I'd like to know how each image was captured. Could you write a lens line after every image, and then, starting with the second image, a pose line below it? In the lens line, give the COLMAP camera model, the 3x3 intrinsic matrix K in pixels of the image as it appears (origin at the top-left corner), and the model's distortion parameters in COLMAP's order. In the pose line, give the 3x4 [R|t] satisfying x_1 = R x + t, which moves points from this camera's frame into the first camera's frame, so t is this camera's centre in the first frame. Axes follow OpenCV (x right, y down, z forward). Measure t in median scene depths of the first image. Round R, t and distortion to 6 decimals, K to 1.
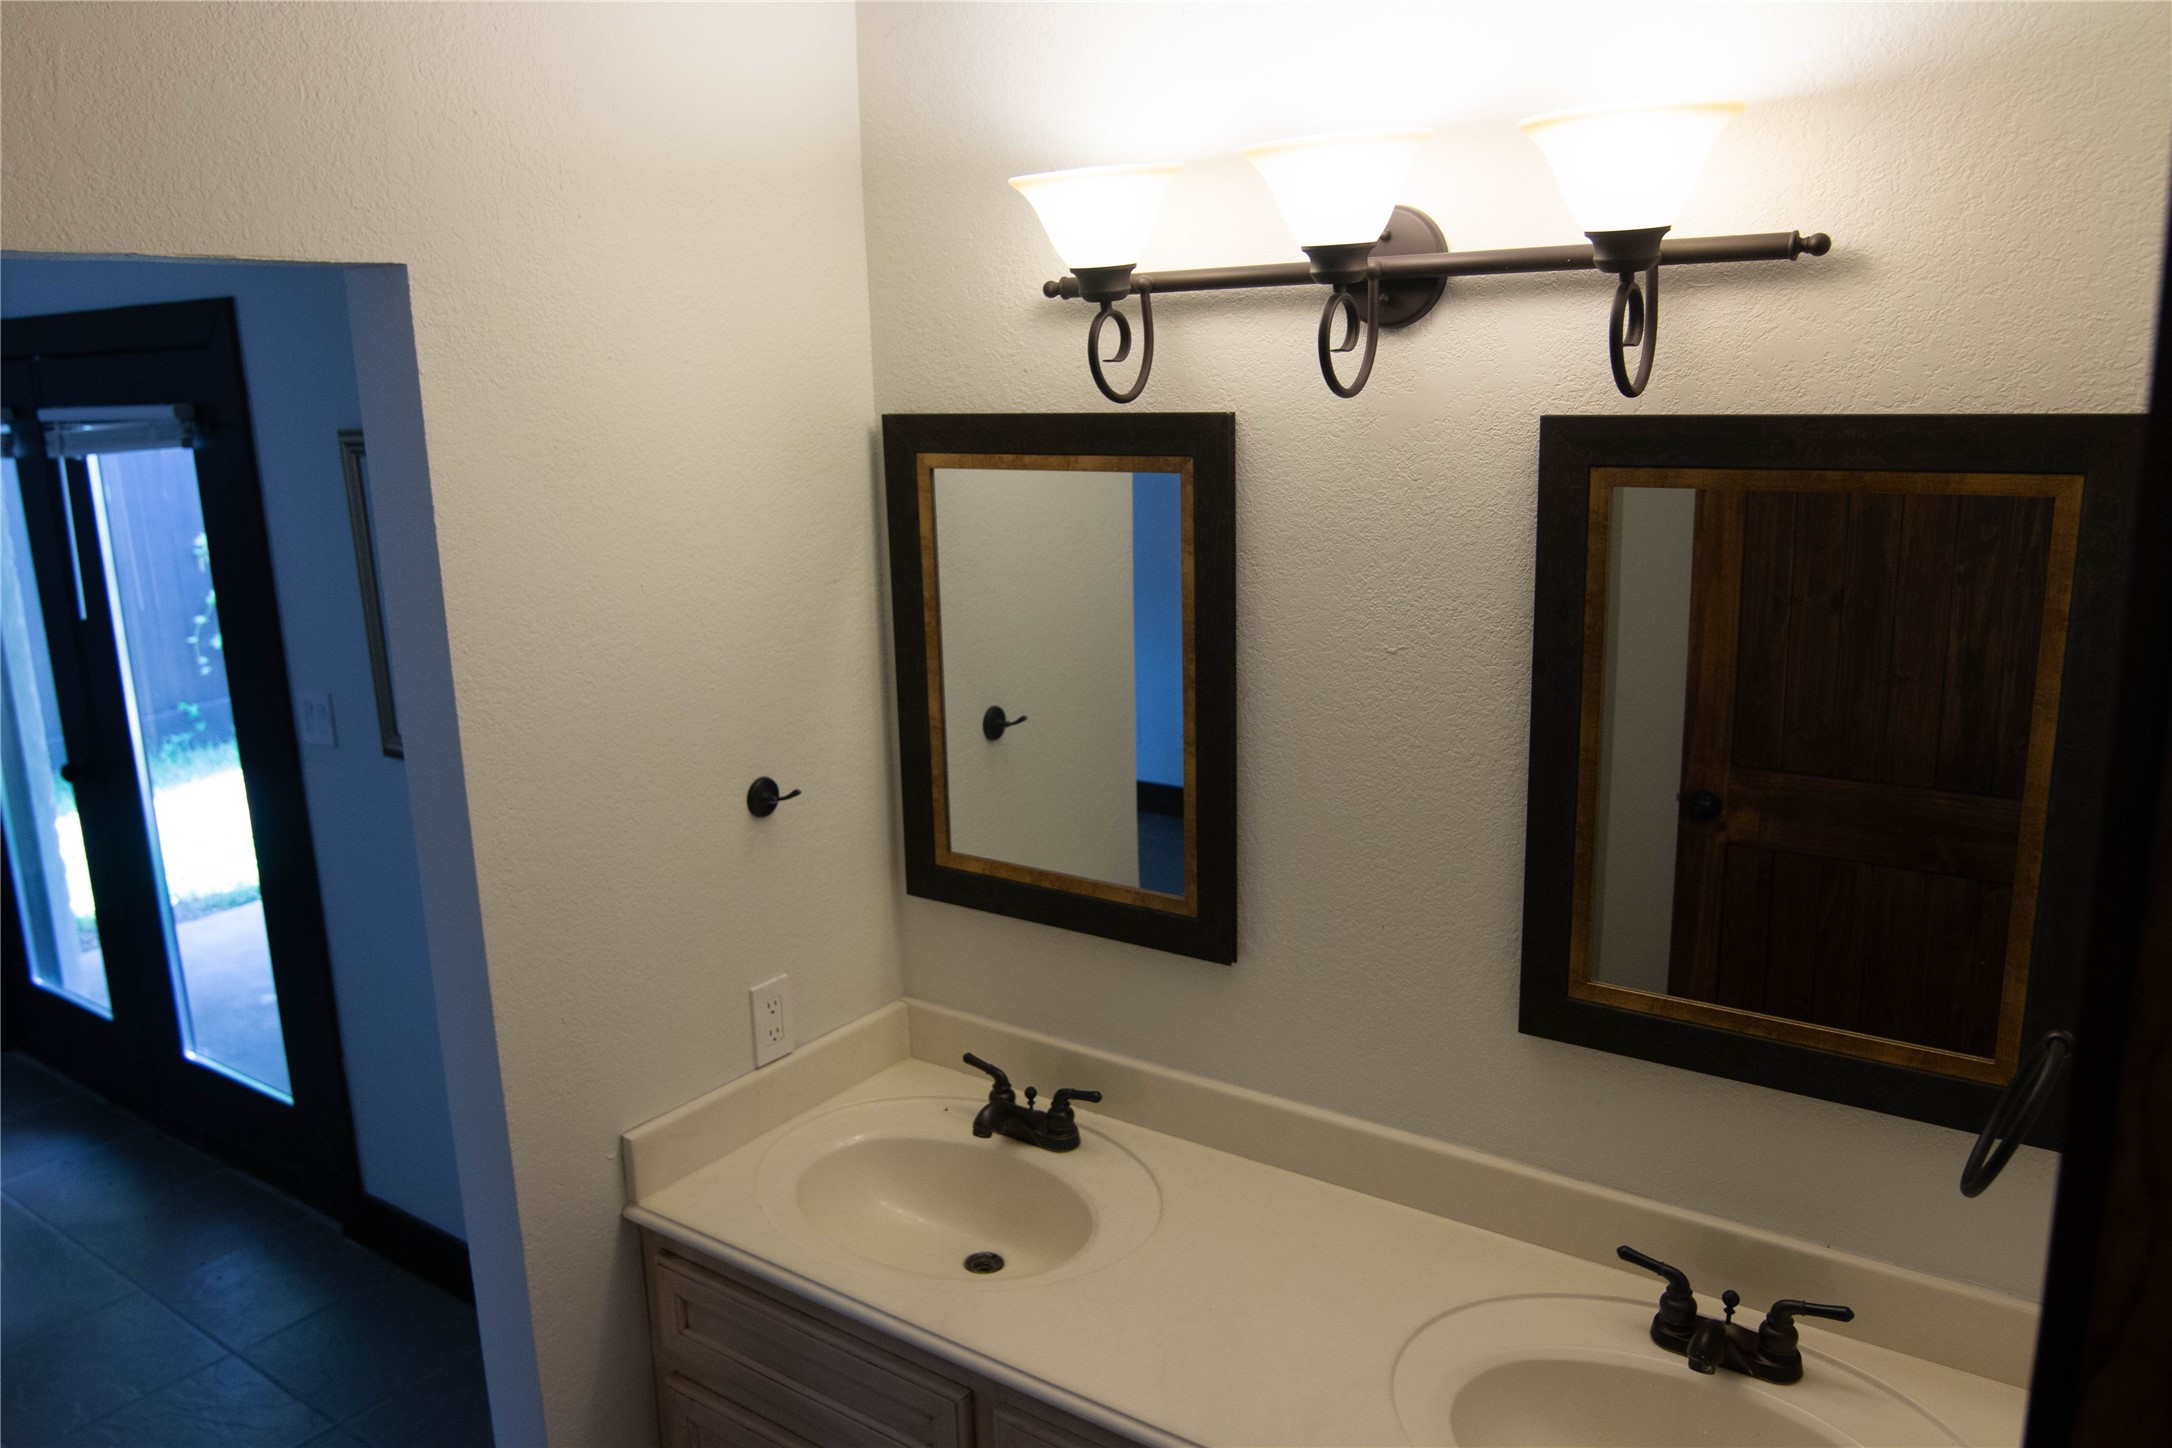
lens RADIAL K [[1597.2, 0, 1086.0], [0, 1597.2, 724.0], [0, 0, 1]] dist [-0.018014, 0.008844]
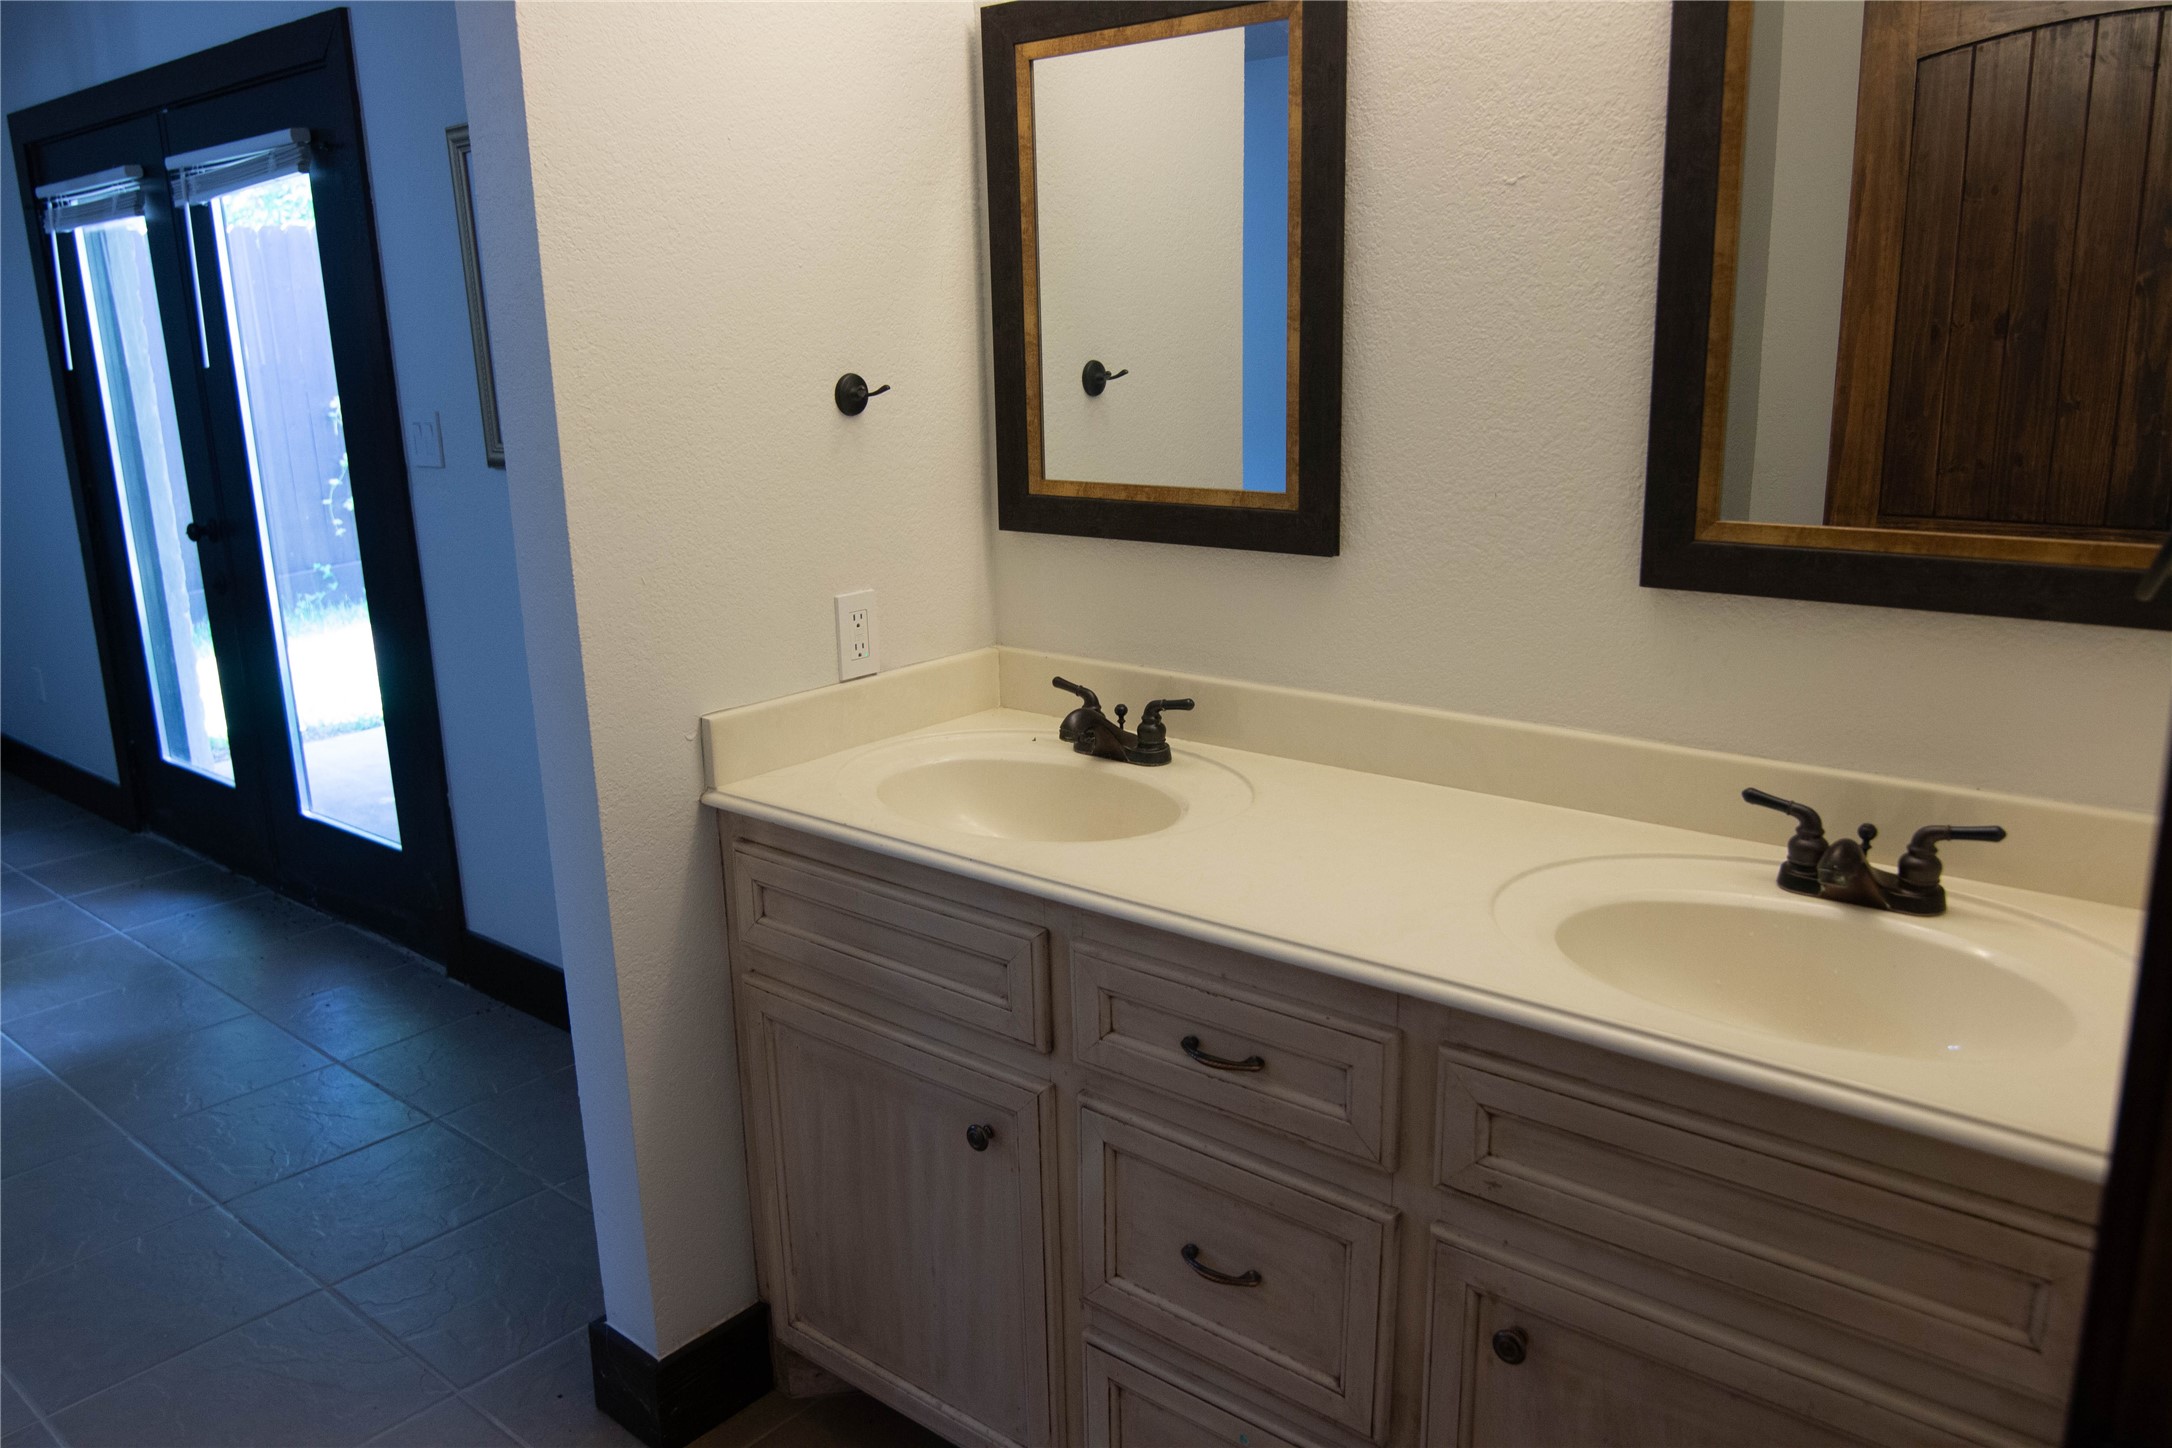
lens RADIAL K [[1601.5, 0, 1086.0], [0, 1601.5, 724.0], [0, 0, 1]] dist [-0.013898, 0.003287]
pose [[0.997040, 0.020425, -0.074126, 0.015937], [-0.018801, 0.999569, 0.022547, 0.216086], [0.074555, -0.021087, 0.996994, 0.033960]]
